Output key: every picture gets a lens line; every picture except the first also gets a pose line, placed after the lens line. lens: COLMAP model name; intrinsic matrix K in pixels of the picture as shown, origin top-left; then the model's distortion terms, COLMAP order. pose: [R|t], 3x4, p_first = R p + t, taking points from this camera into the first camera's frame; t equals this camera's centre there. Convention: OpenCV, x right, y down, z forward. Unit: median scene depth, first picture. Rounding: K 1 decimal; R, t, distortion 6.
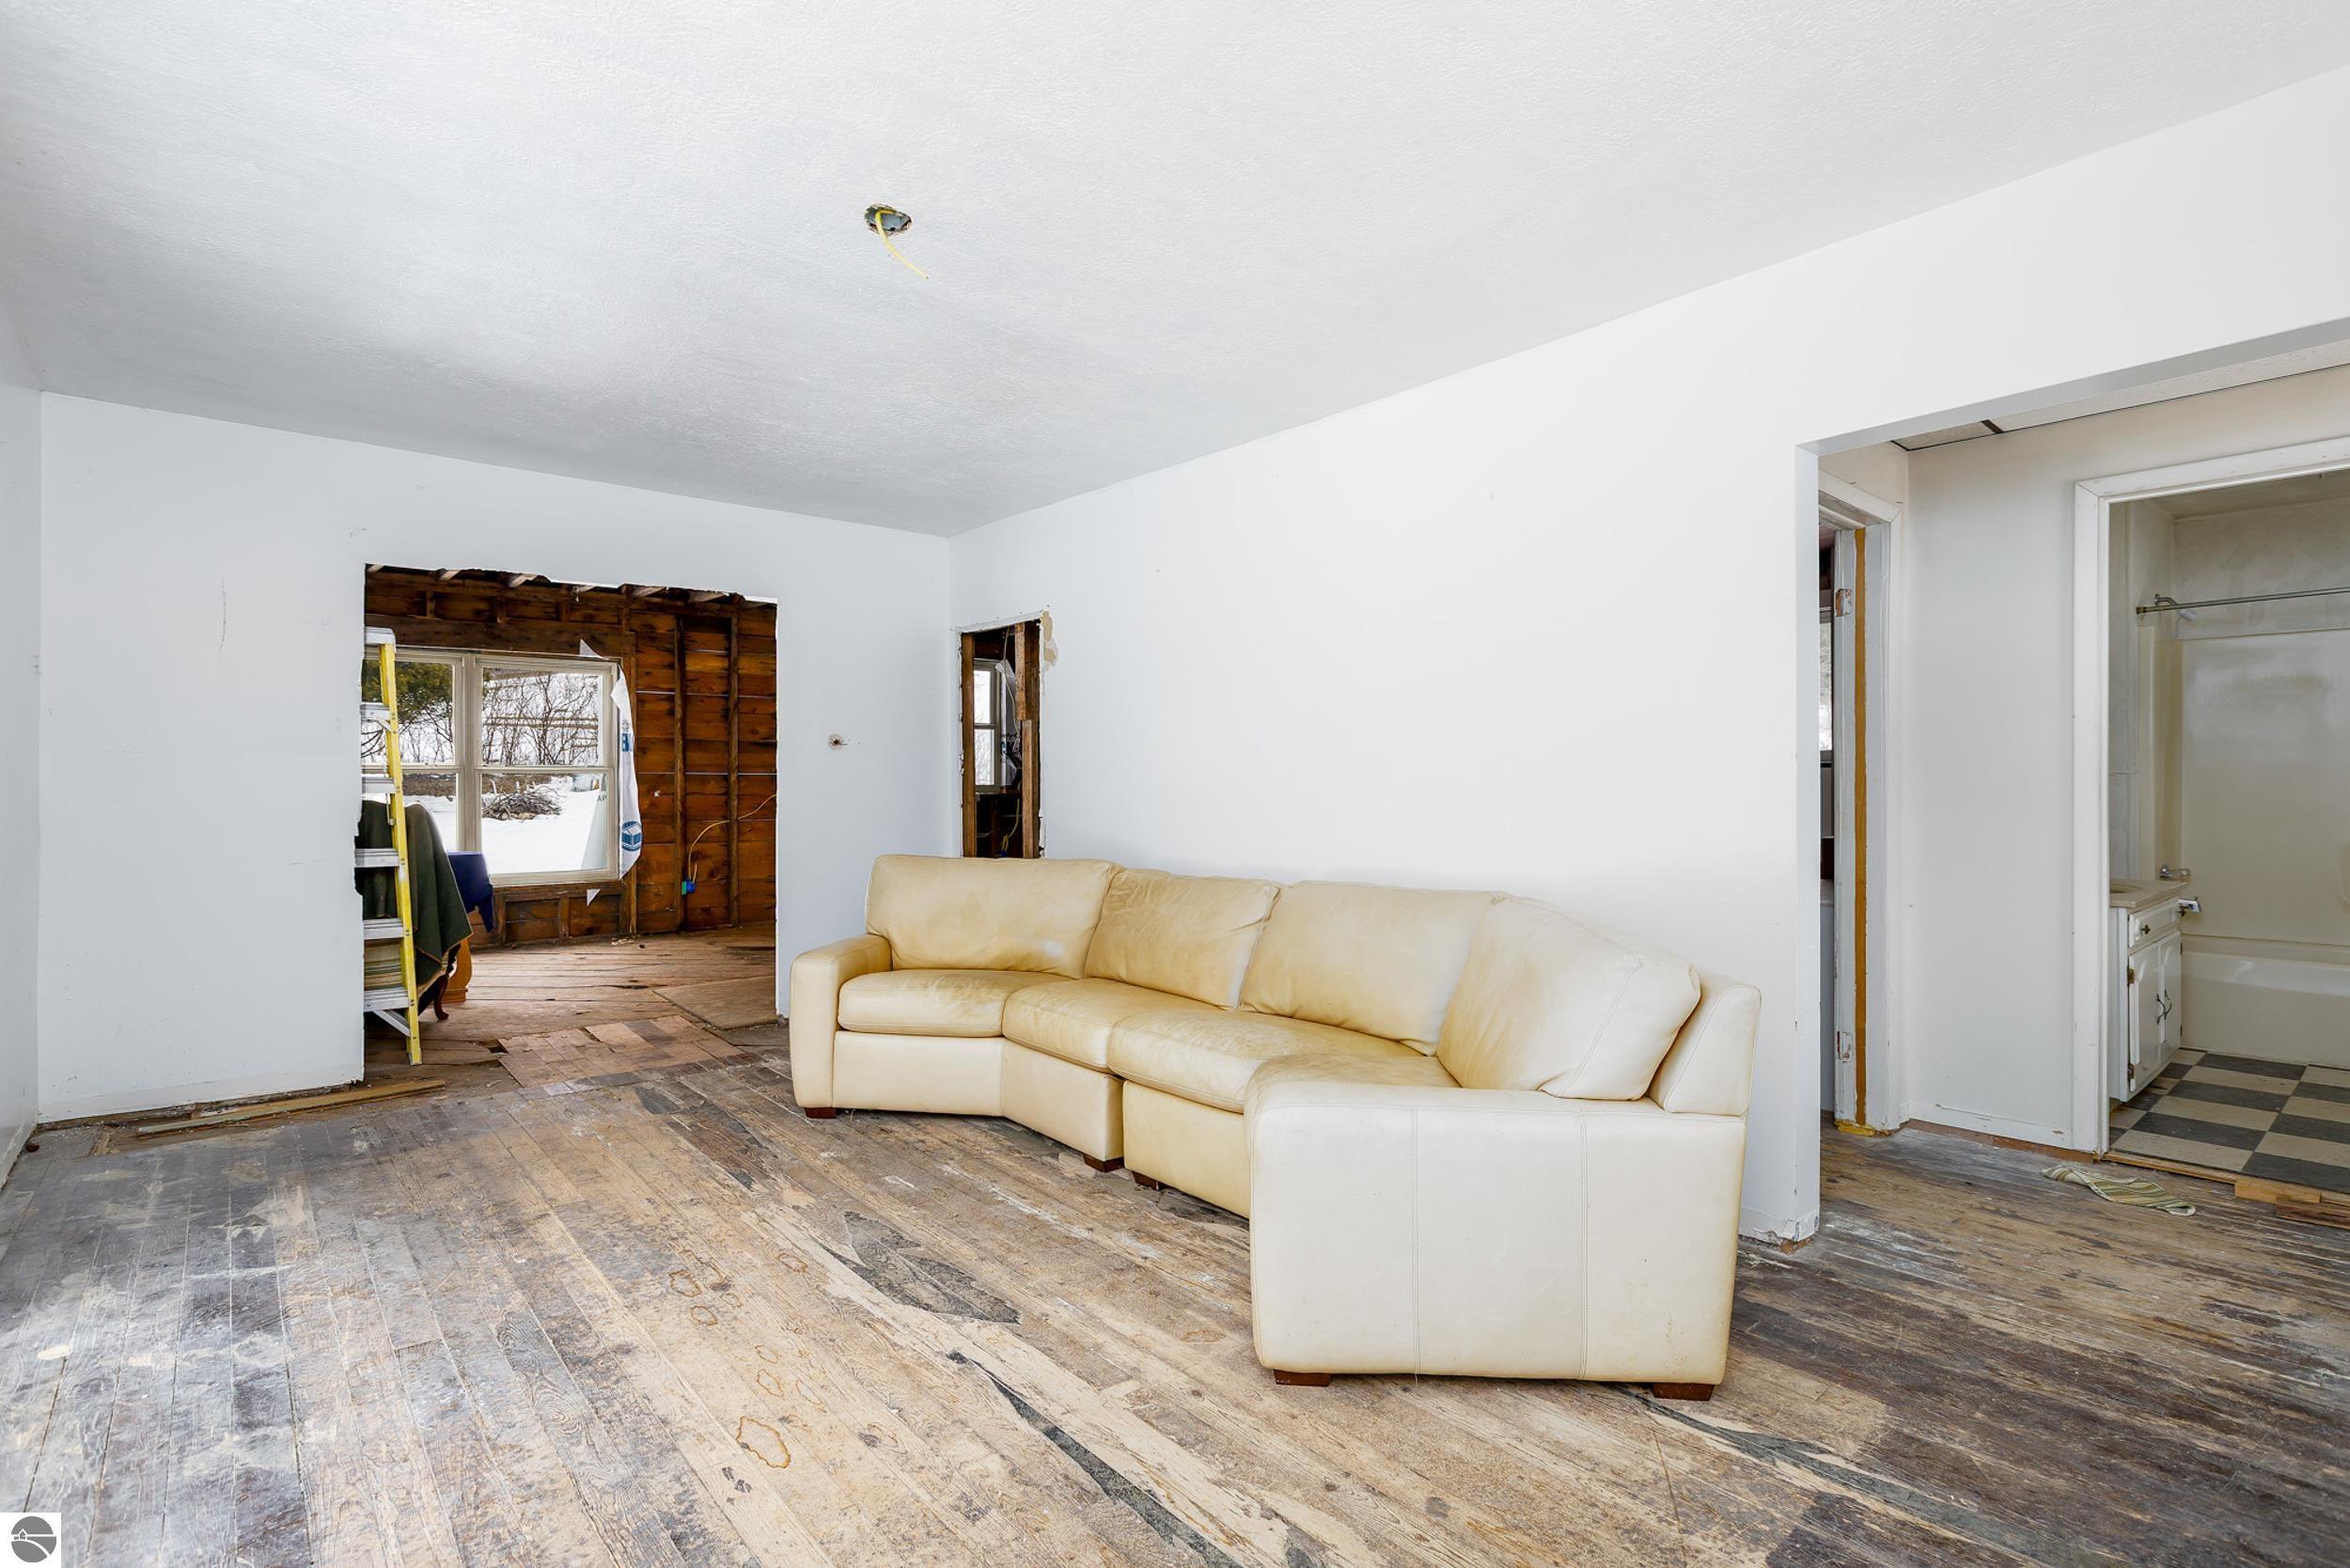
lens RADIAL K [[1093.8, 0, 1184.0], [0, 1093.8, 785.3], [0, 0, 1]] dist [0.000012, -0.001360]
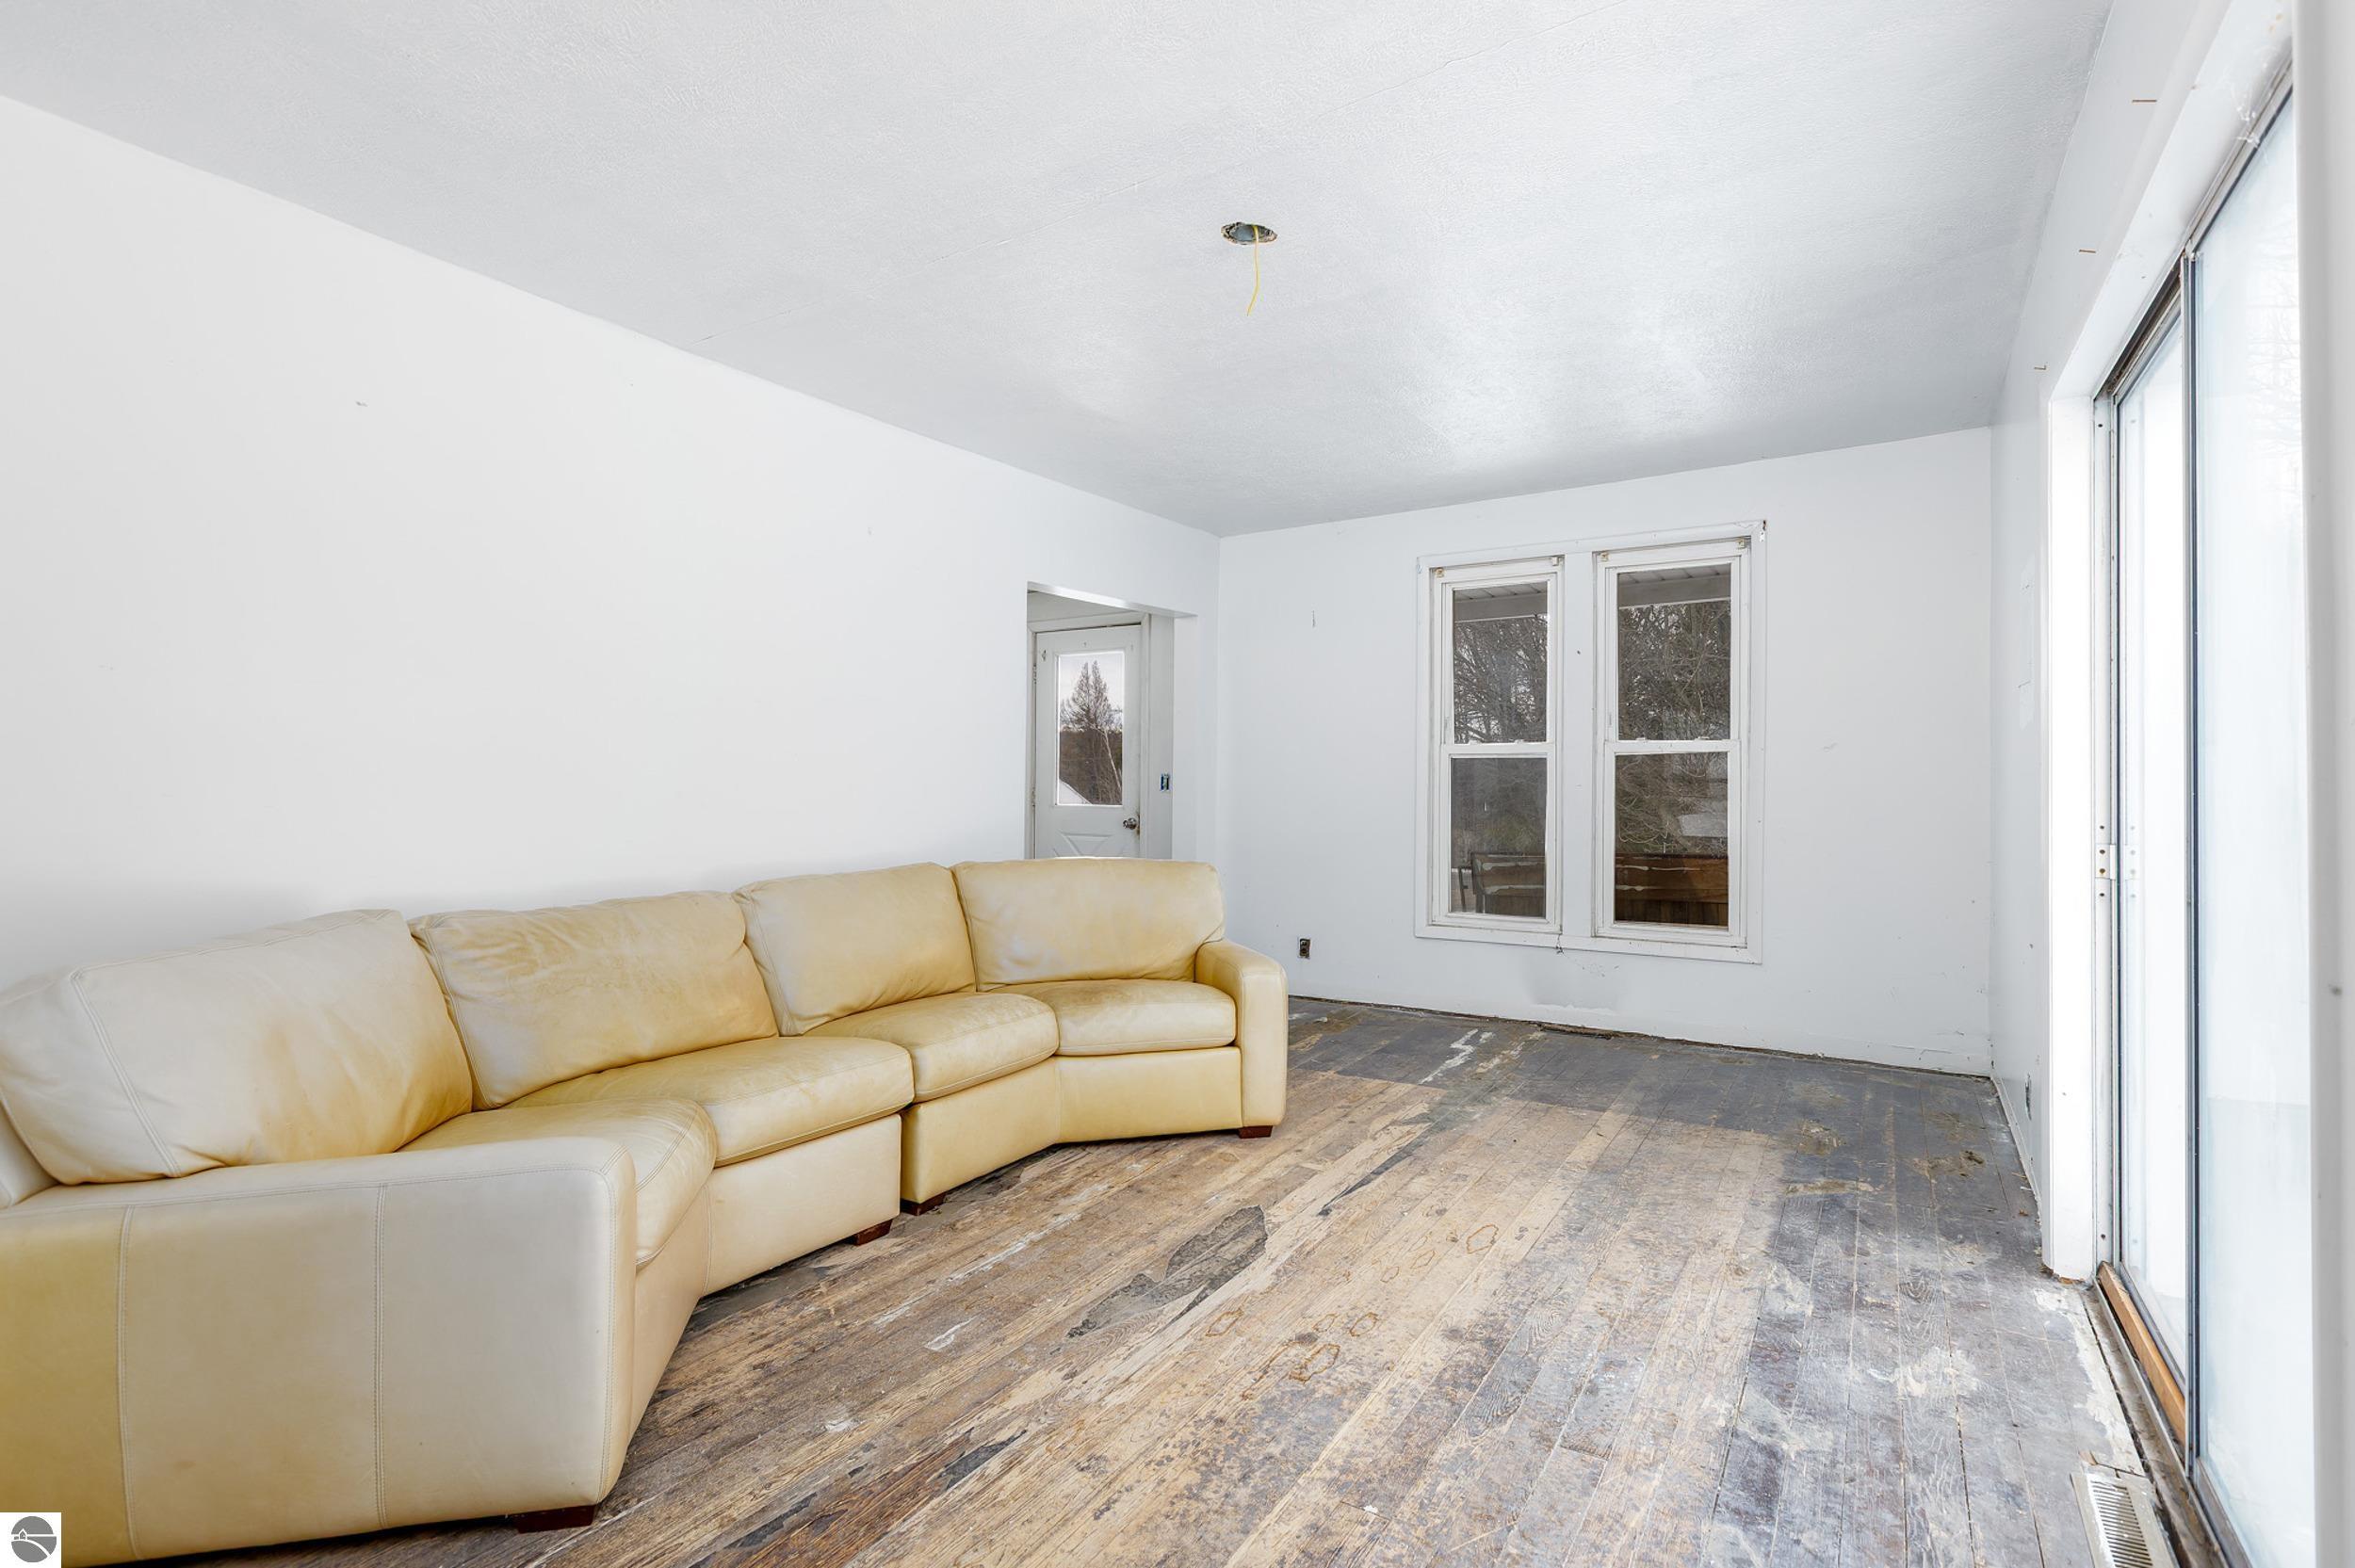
lens RADIAL K [[1095.9, 0, 1183.6], [0, 1095.9, 779.6], [0, 0, 1]] dist [0.000012, -0.001360]
pose [[-0.275953, 0.002708, 0.961167, -1.297957], [-0.000802, 0.999995, -0.003048, 0.011921], [-0.961171, -0.001612, -0.275950, 1.396413]]
